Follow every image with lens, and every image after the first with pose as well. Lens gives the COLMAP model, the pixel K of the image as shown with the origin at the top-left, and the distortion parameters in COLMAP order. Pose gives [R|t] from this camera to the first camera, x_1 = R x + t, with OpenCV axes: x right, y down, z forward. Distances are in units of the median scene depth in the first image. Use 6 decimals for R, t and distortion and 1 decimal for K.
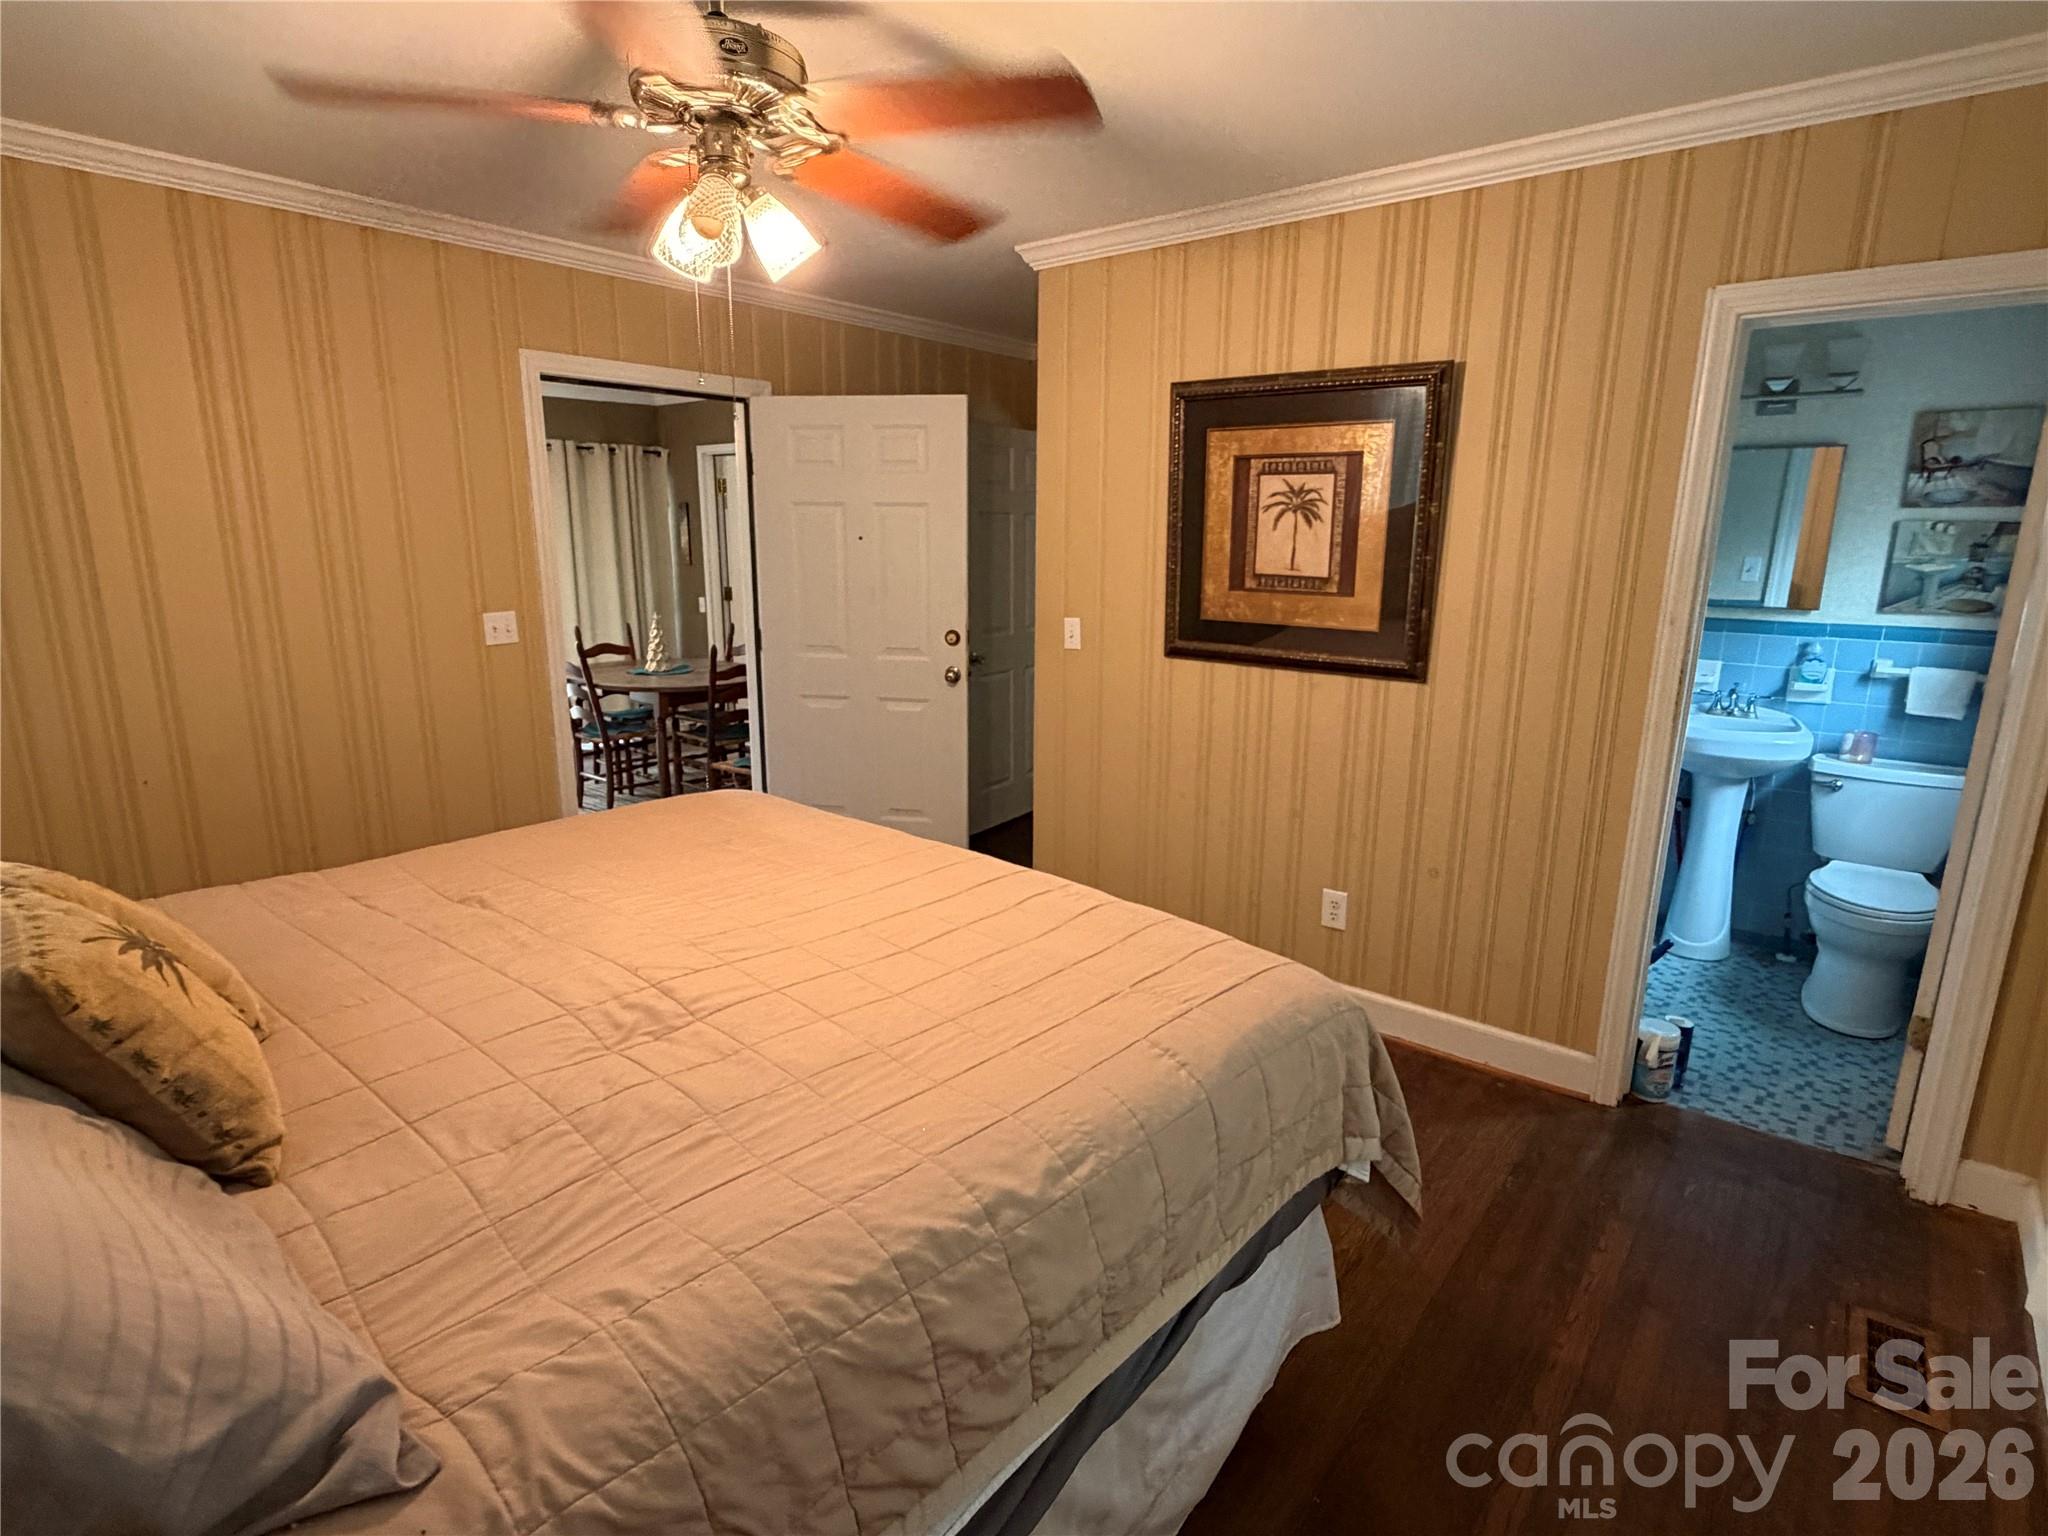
lens RADIAL K [[1061.3, 0, 1025.6], [0, 1061.3, 770.3], [0, 0, 1]] dist [-0.005492, 0.001055]
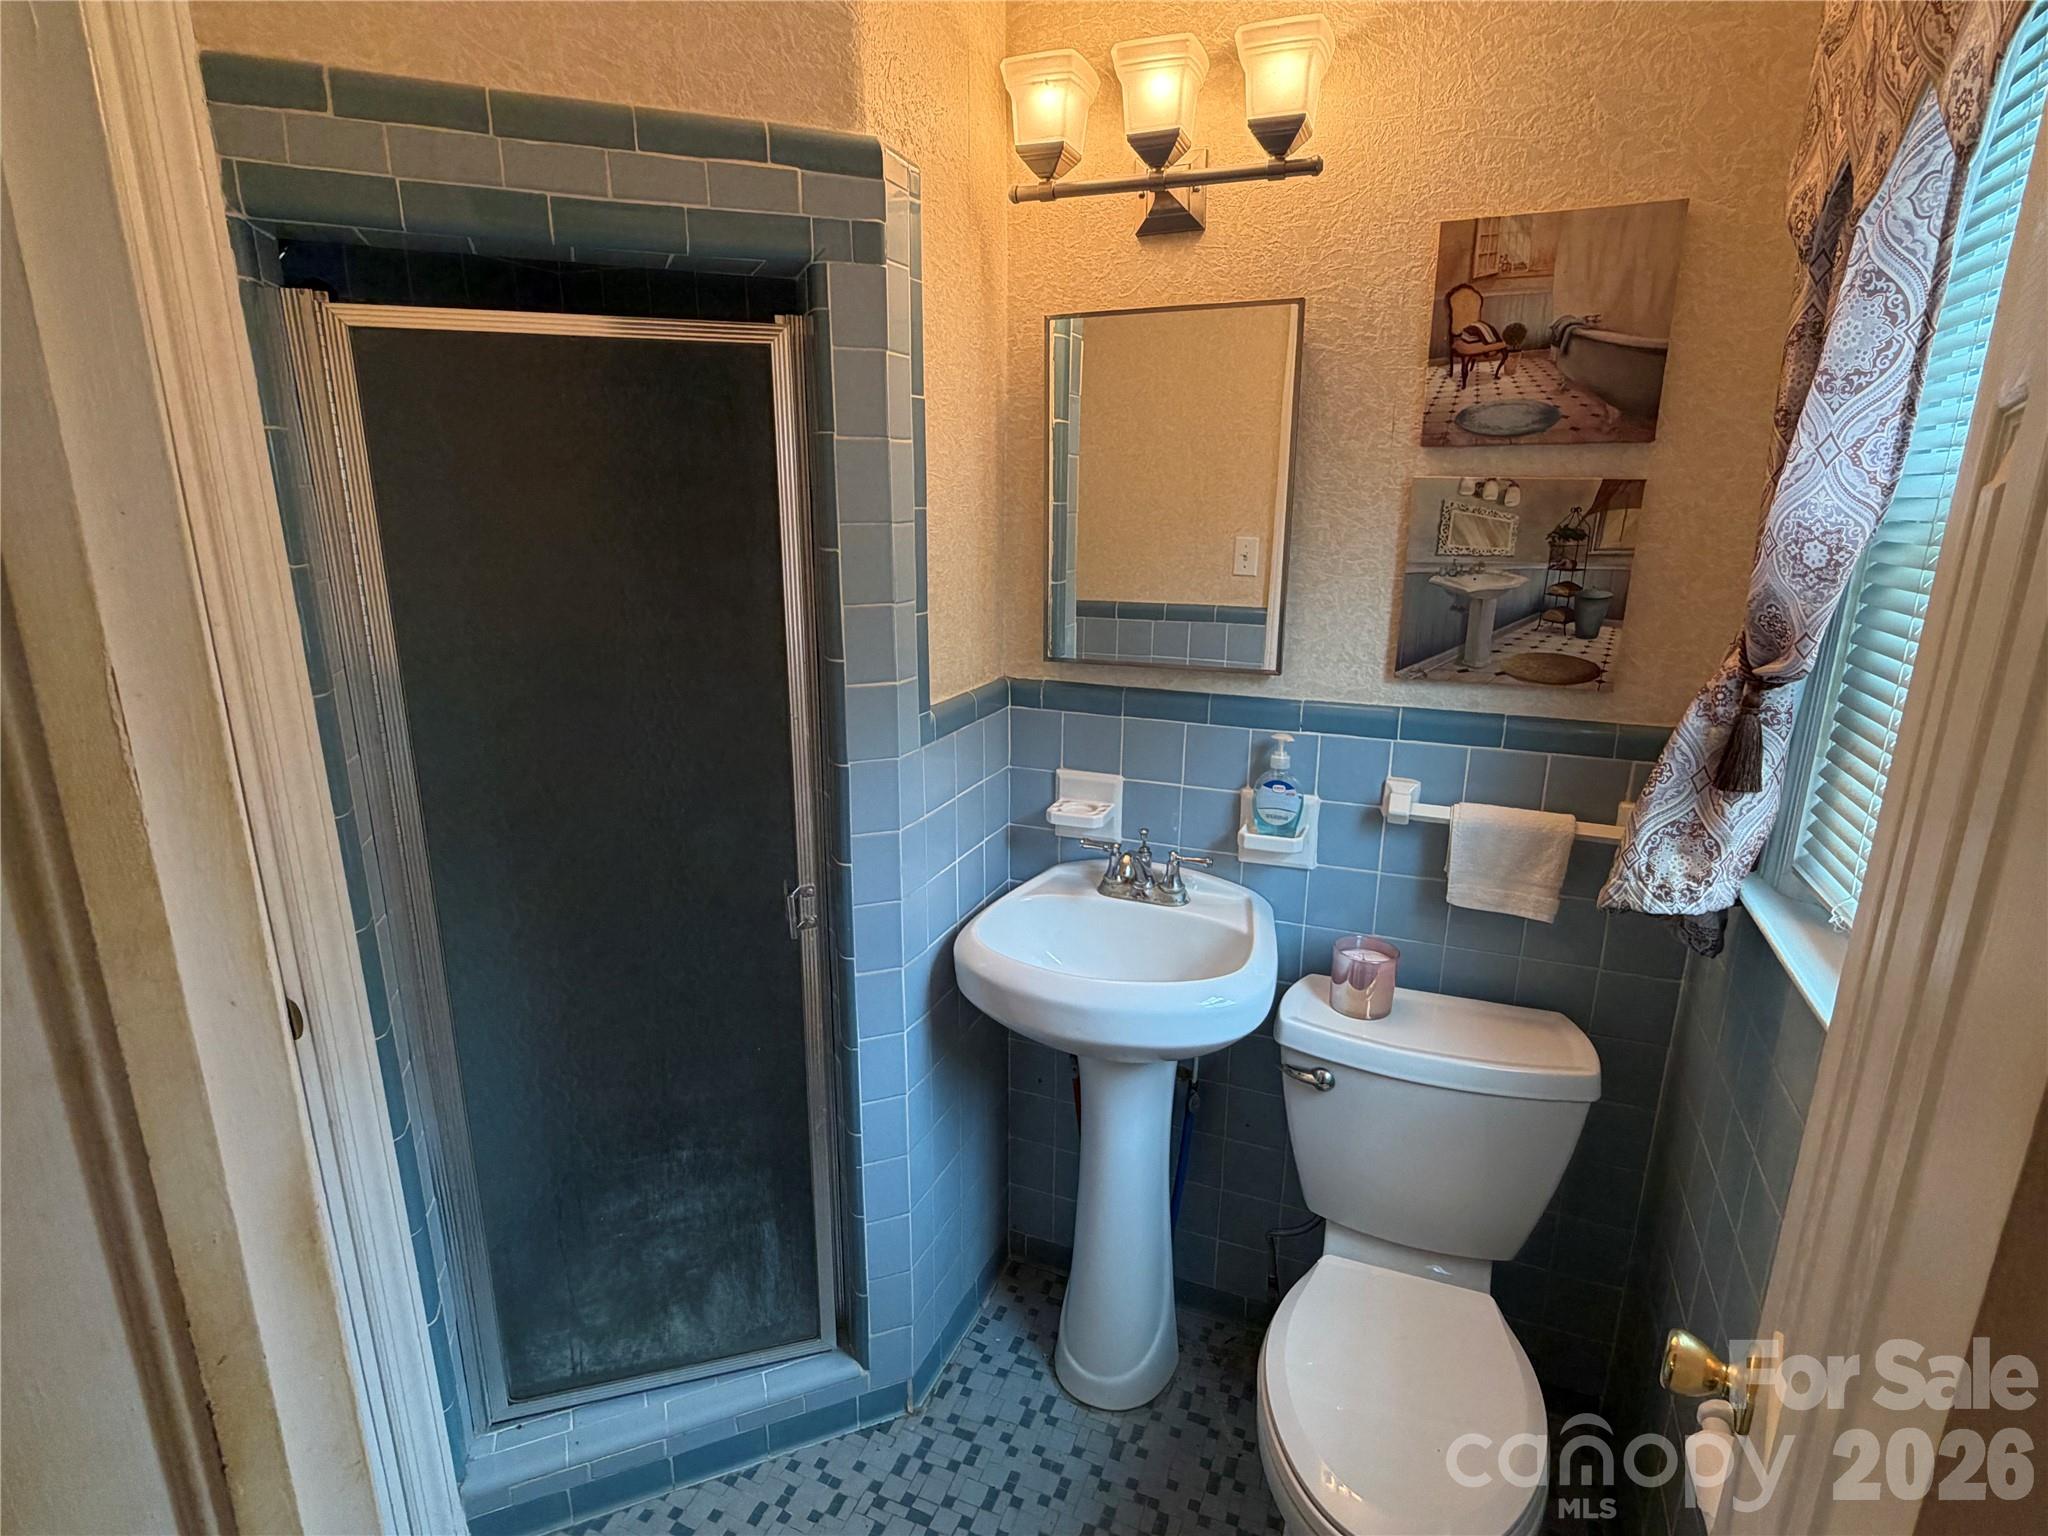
lens RADIAL K [[1061.3, 0, 1022.8], [0, 1061.3, 771.5], [0, 0, 1]] dist [-0.005492, 0.001055]
pose [[0.944838, -0.033556, 0.325814, 0.531663], [0.045316, 0.998564, -0.028569, -0.109419], [-0.324387, 0.041758, 0.945002, 0.649624]]
